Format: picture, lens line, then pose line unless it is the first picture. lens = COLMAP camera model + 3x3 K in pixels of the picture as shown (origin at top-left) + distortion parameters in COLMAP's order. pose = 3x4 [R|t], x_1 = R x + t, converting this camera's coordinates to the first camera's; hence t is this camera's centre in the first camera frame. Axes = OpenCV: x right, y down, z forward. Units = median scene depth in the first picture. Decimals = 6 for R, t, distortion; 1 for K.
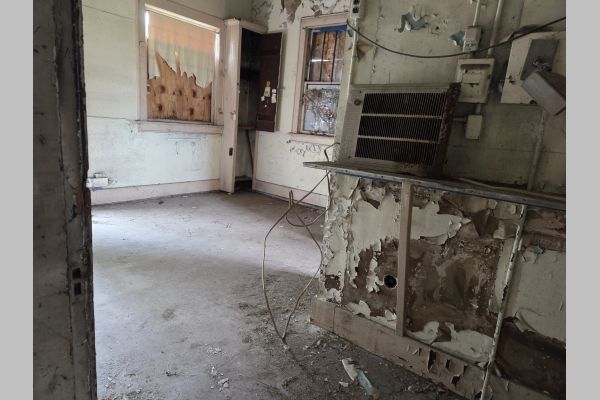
lens RADIAL K [[358.2, 0, 297.5], [0, 358.2, 202.7], [0, 0, 1]] dist [0.041824, -0.019209]
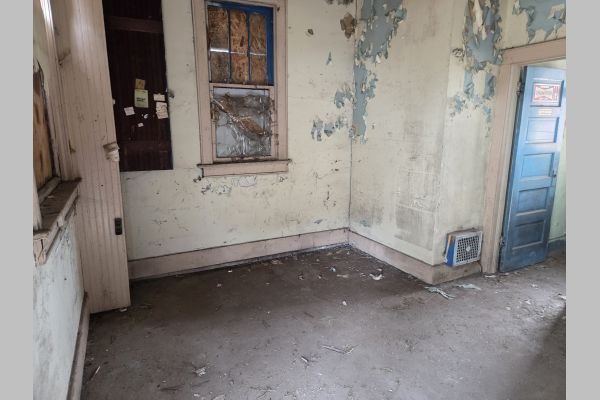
lens RADIAL K [[358.2, 0, 298.4], [0, 358.2, 194.5], [0, 0, 1]] dist [0.041824, -0.019209]
pose [[0.453476, -0.252967, 0.854616, -0.485305], [0.237445, 0.958510, 0.157726, -0.204881], [-0.859057, 0.131399, 0.494727, 0.561899]]
